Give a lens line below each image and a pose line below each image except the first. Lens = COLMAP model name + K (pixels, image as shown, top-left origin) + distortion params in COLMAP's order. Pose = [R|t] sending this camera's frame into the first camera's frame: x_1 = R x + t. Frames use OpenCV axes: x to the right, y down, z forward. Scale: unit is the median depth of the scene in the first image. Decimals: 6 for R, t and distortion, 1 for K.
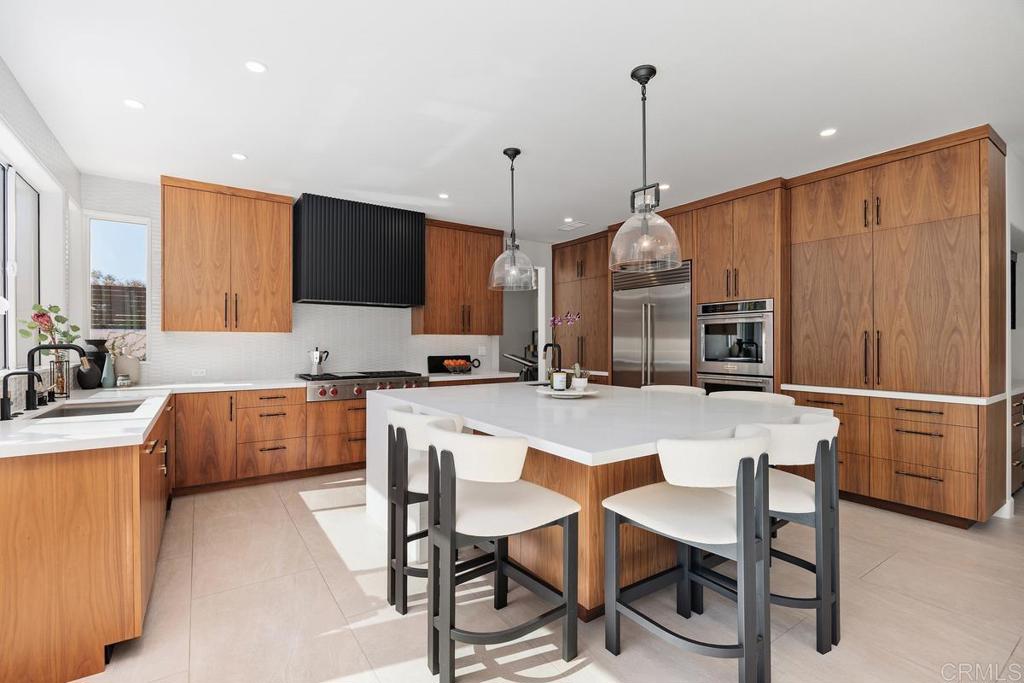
lens RADIAL K [[467.0, 0, 513.7], [0, 467.0, 343.3], [0, 0, 1]] dist [0.001756, 0.000511]
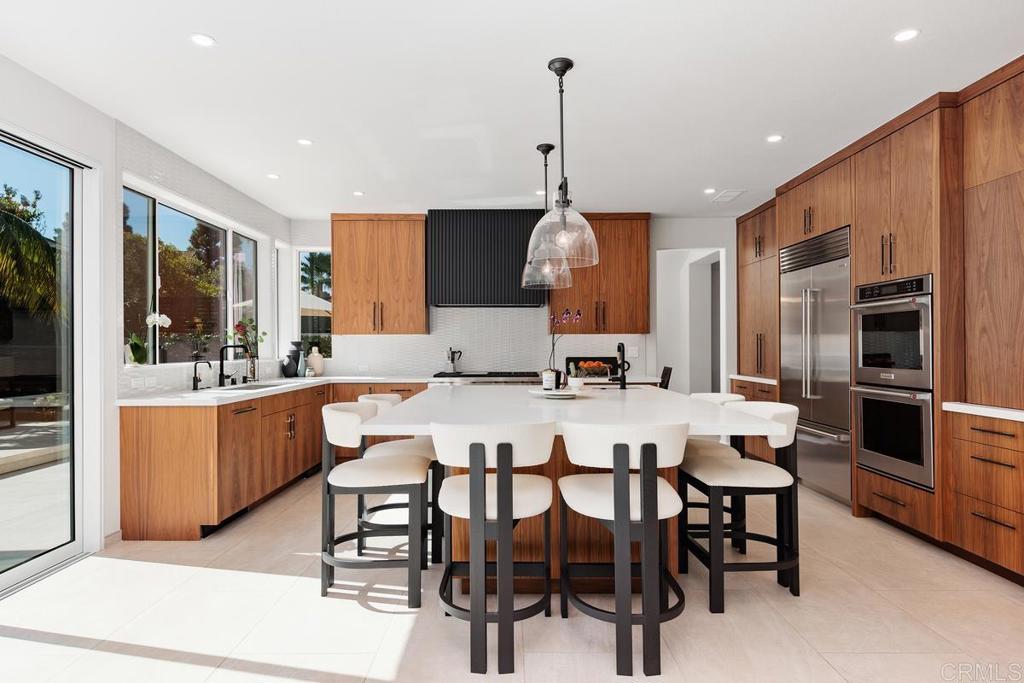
lens RADIAL K [[578.3, 0, 512.1], [0, 578.3, 342.0], [0, 0, 1]] dist [0.016954, 0.000238]
pose [[0.826298, -0.005877, -0.563203, 0.503277], [0.002885, 0.999977, -0.006202, 0.004978], [0.563226, 0.003500, 0.826295, -0.033768]]
